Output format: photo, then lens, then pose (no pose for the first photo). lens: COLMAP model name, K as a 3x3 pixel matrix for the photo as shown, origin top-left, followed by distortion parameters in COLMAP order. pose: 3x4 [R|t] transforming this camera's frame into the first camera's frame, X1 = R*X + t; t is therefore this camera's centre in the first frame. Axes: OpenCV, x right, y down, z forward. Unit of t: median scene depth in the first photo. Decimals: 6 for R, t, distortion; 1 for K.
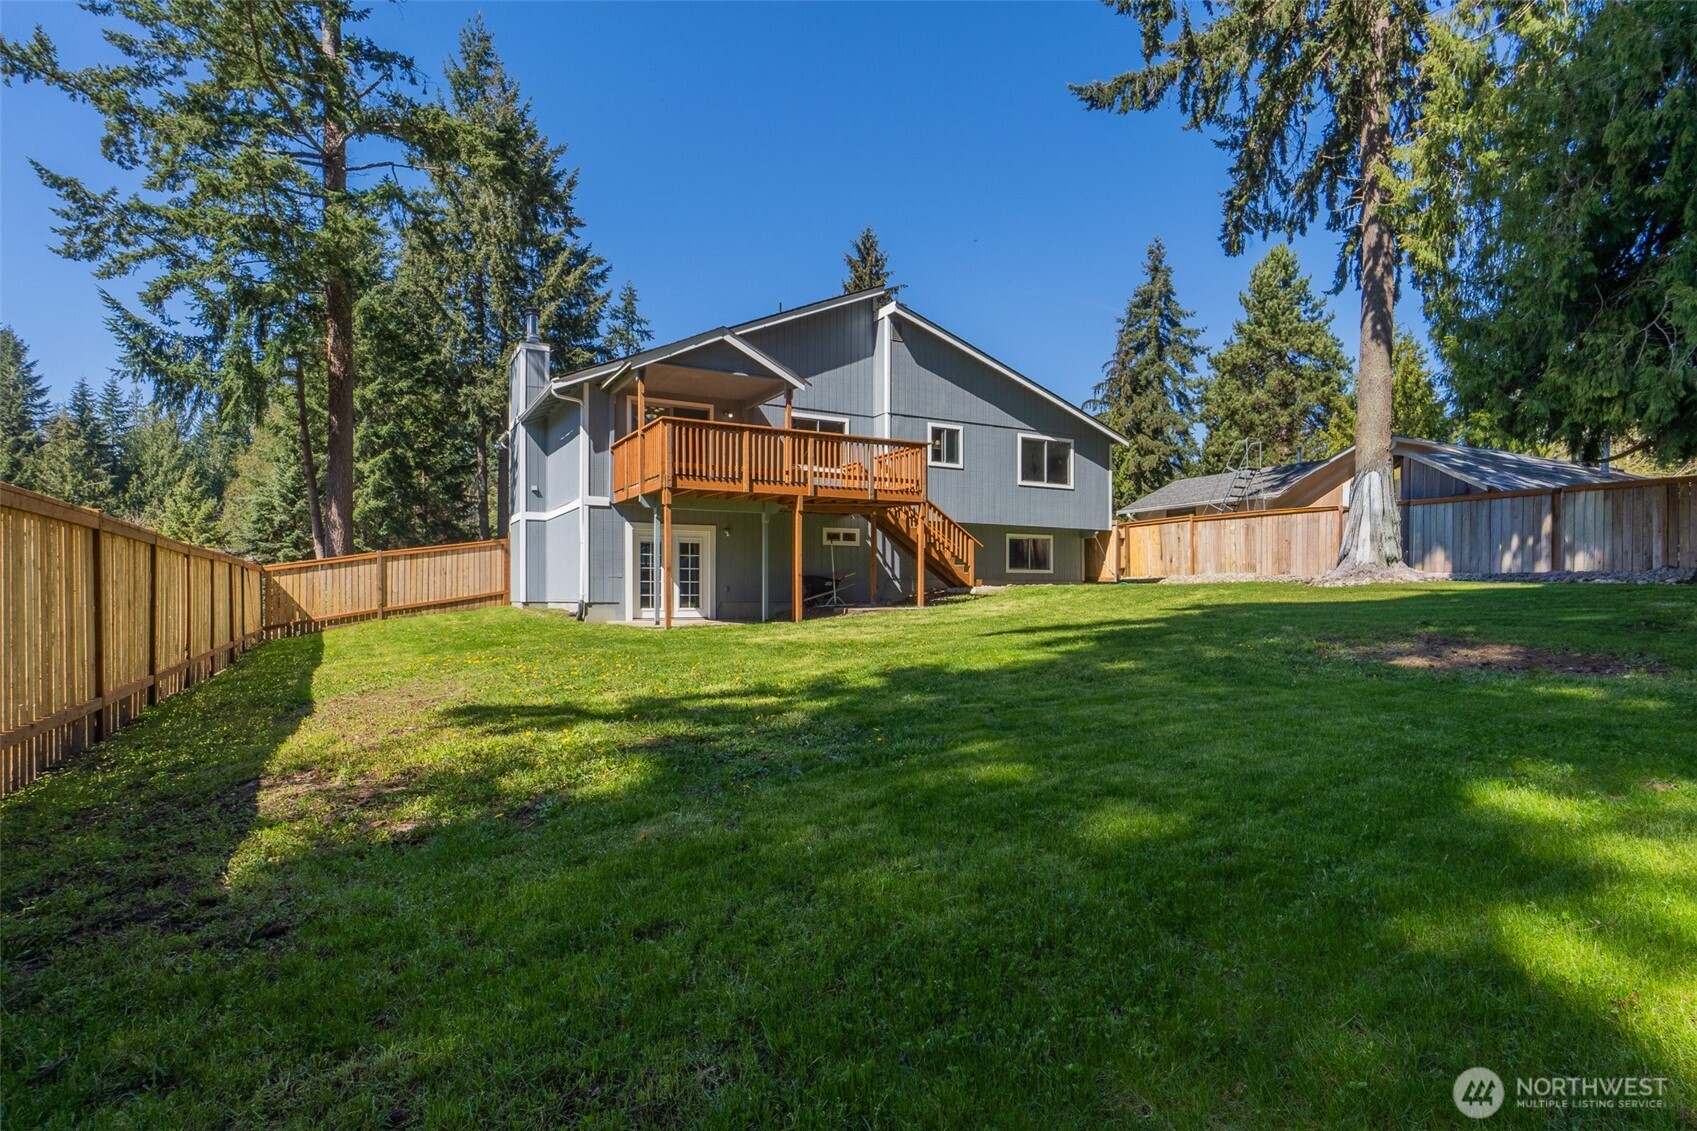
lens RADIAL K [[866.6, 0, 848.5], [0, 866.6, 565.5], [0, 0, 1]] dist [-0.001163, -0.000076]
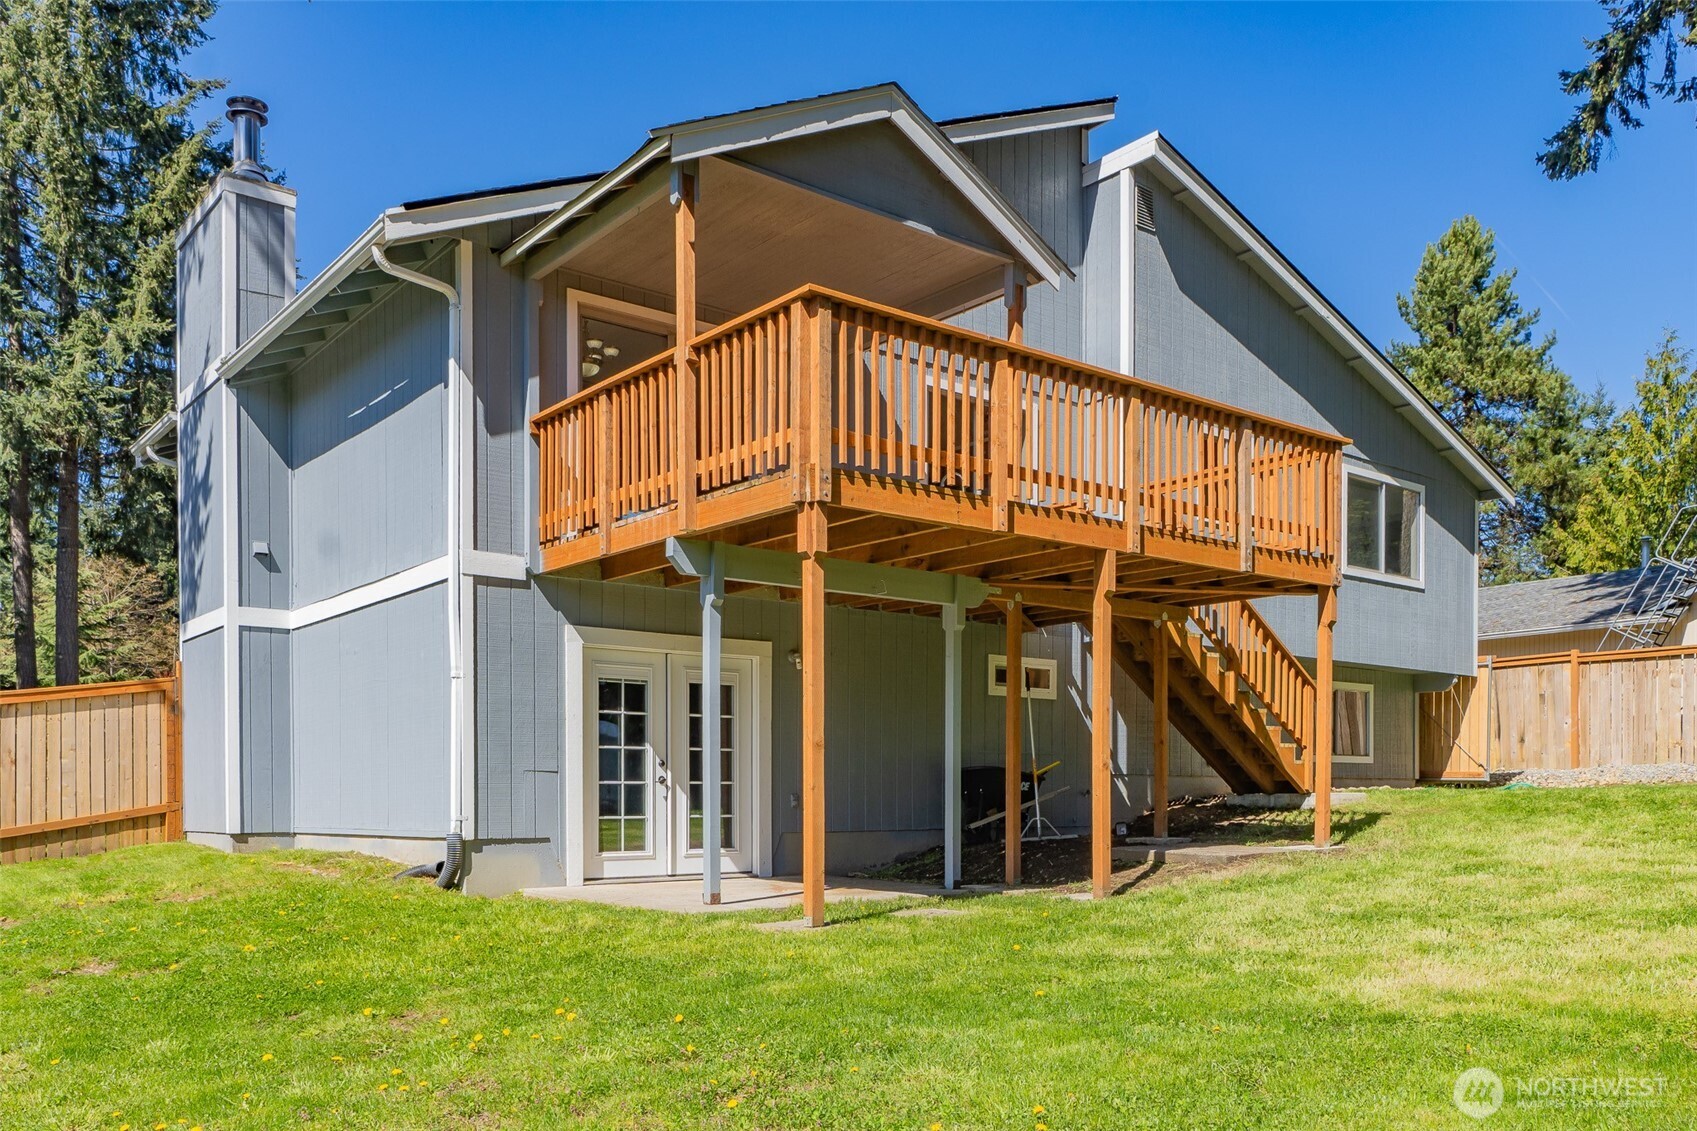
lens RADIAL K [[1362.9, 0, 853.4], [0, 1362.9, 777.8], [0, 0, 1]] dist [0.002448, -0.000834]
pose [[0.985798, -0.000903, 0.167934, -0.203099], [-0.001997, 0.999852, 0.017100, 0.005265], [-0.167925, -0.017193, 0.985650, 0.341239]]
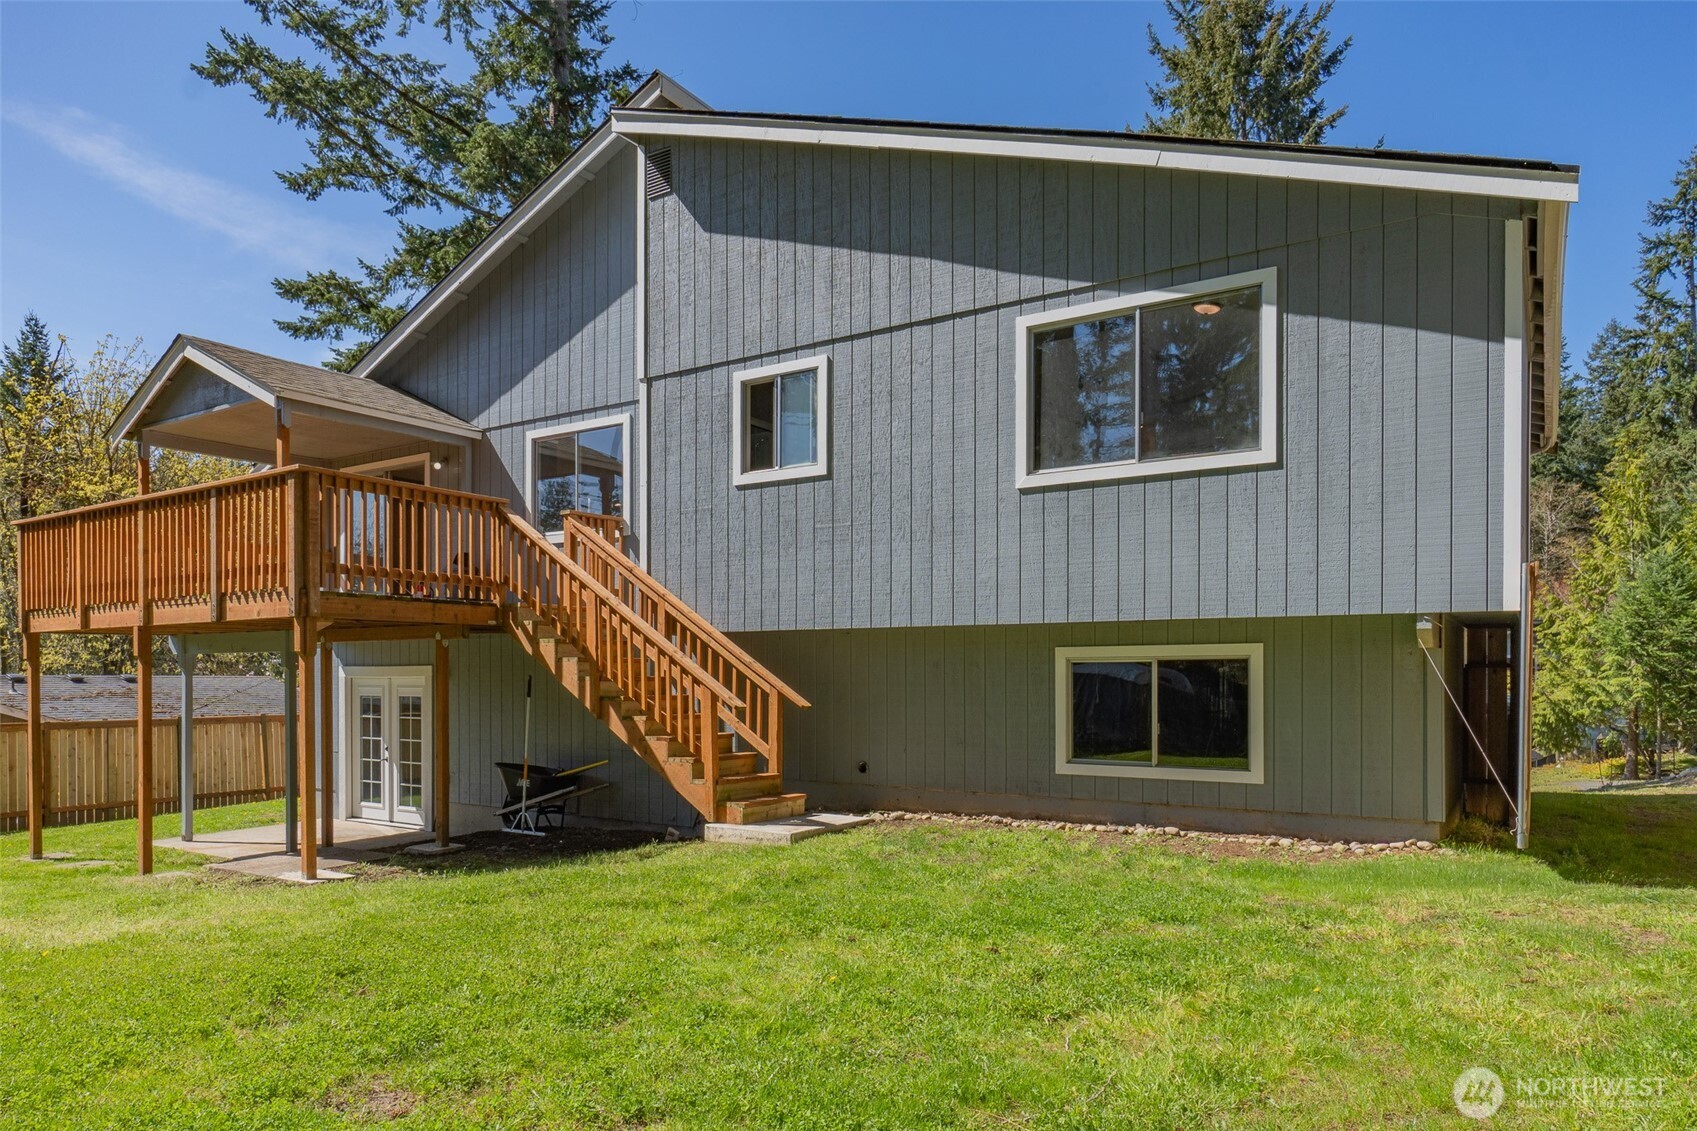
lens RADIAL K [[1068.5, 0, 848.9], [0, 1068.5, 671.2], [0, 0, 1]] dist [-0.005669, -0.000884]
pose [[0.464460, -0.004955, -0.885580, 0.537224], [0.027521, 0.999582, 0.008841, -0.037564], [0.885166, -0.028478, 0.464402, 0.834873]]
